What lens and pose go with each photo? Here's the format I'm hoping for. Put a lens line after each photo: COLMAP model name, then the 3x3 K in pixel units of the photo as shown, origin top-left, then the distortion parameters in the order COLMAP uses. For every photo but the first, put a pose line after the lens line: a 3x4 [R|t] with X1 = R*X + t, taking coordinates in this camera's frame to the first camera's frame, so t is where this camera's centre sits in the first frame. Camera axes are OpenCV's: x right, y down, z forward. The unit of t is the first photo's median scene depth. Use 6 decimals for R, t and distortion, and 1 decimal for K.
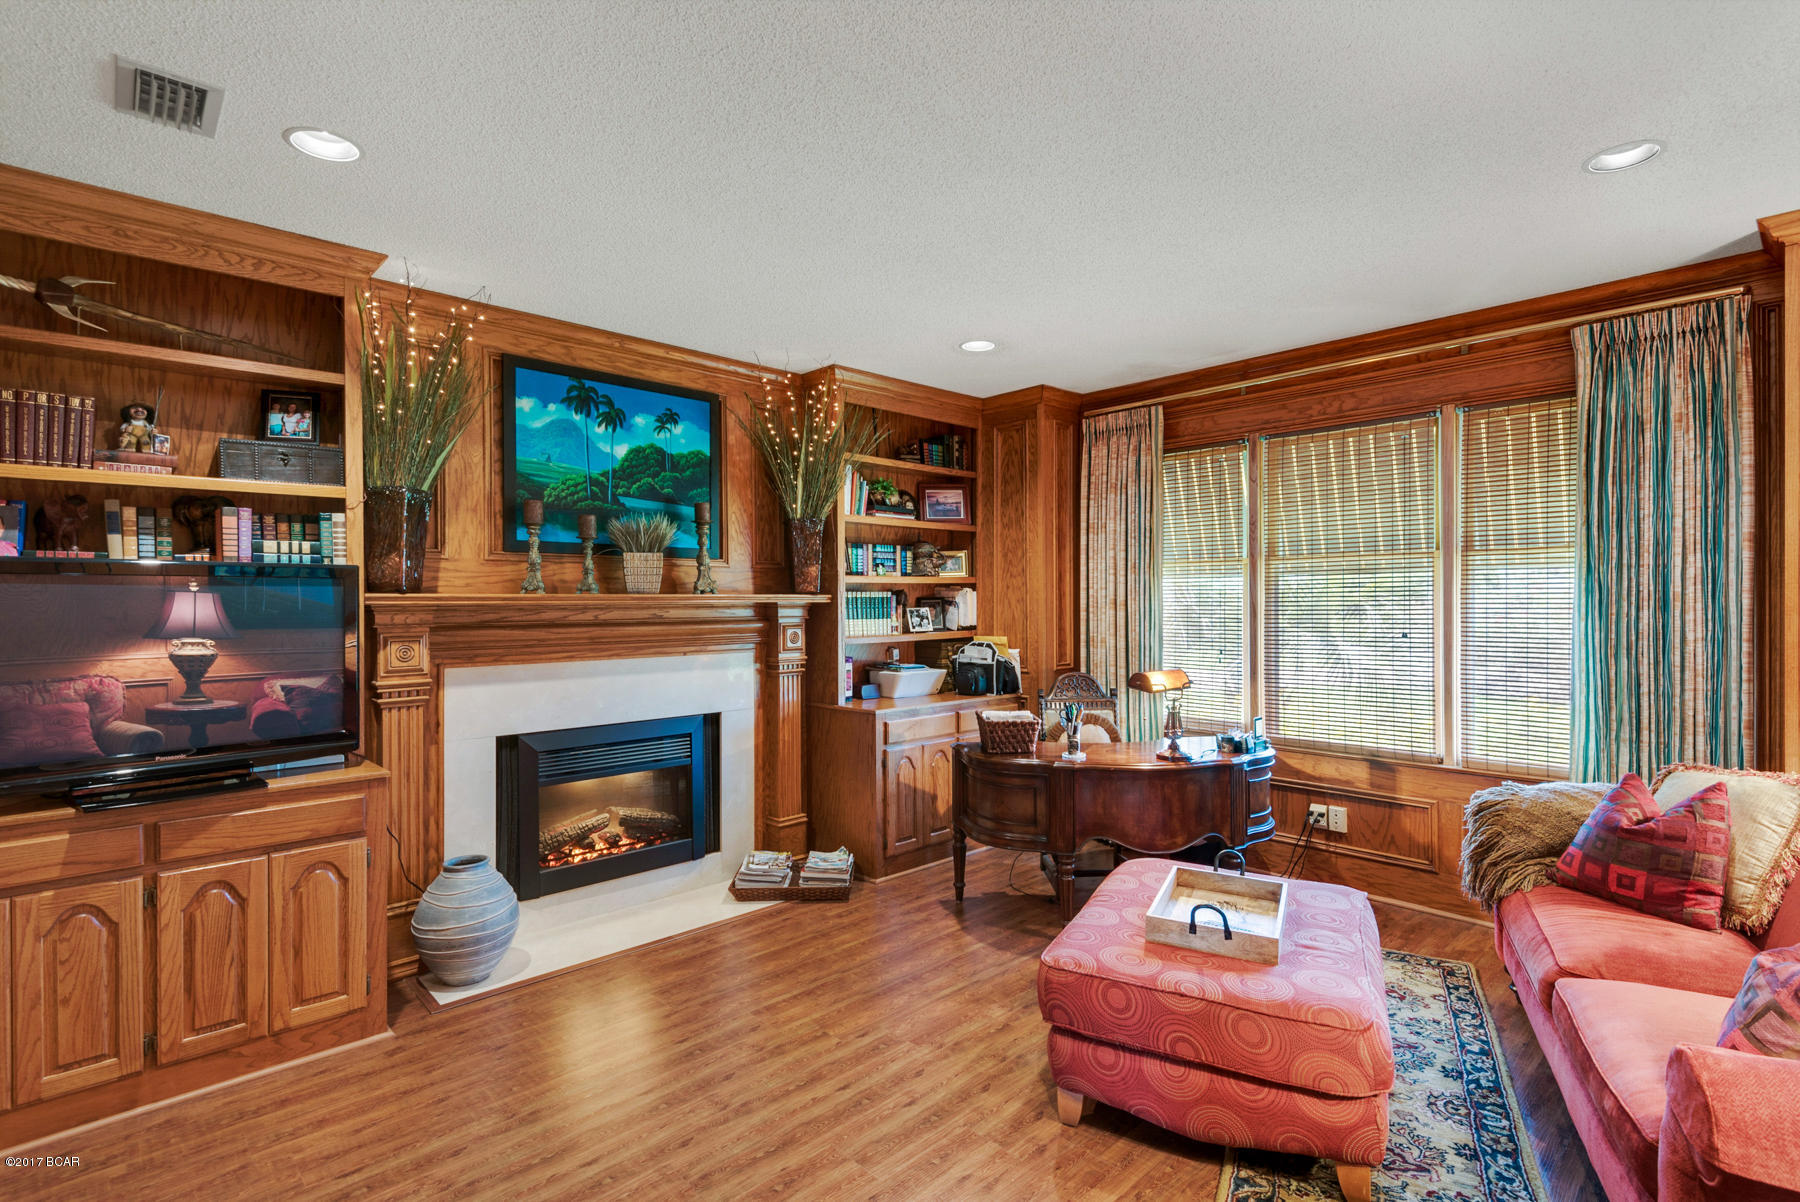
lens RADIAL K [[851.2, 0, 832.4], [0, 851.2, 607.3], [0, 0, 1]] dist [0.000683, -0.009582]
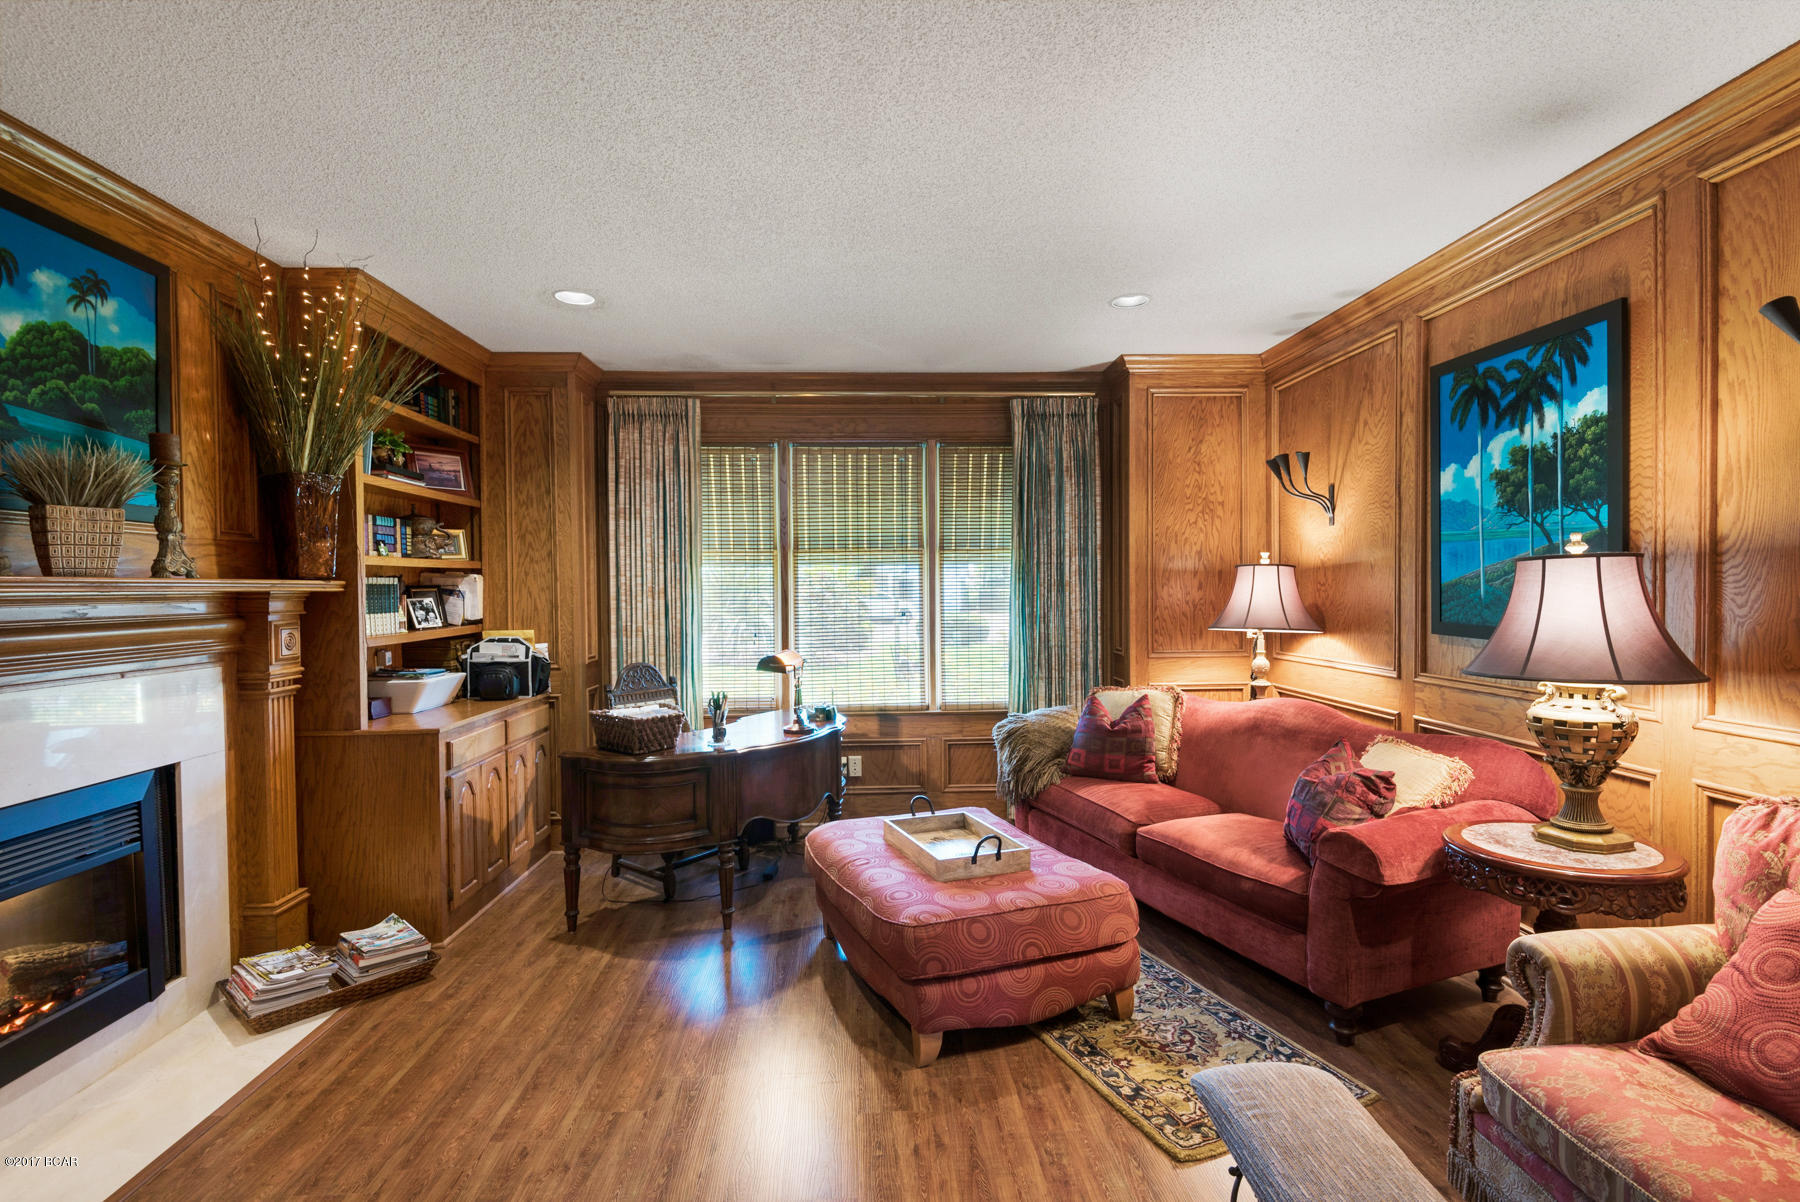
lens RADIAL K [[851.2, 0, 908.9], [0, 851.2, 603.8], [0, 0, 1]] dist [0.000683, -0.009582]
pose [[0.620787, -0.016935, 0.783797, -0.300200], [0.011268, 0.999856, 0.012679, 0.001236], [-0.783899, 0.000961, 0.620888, 0.175845]]
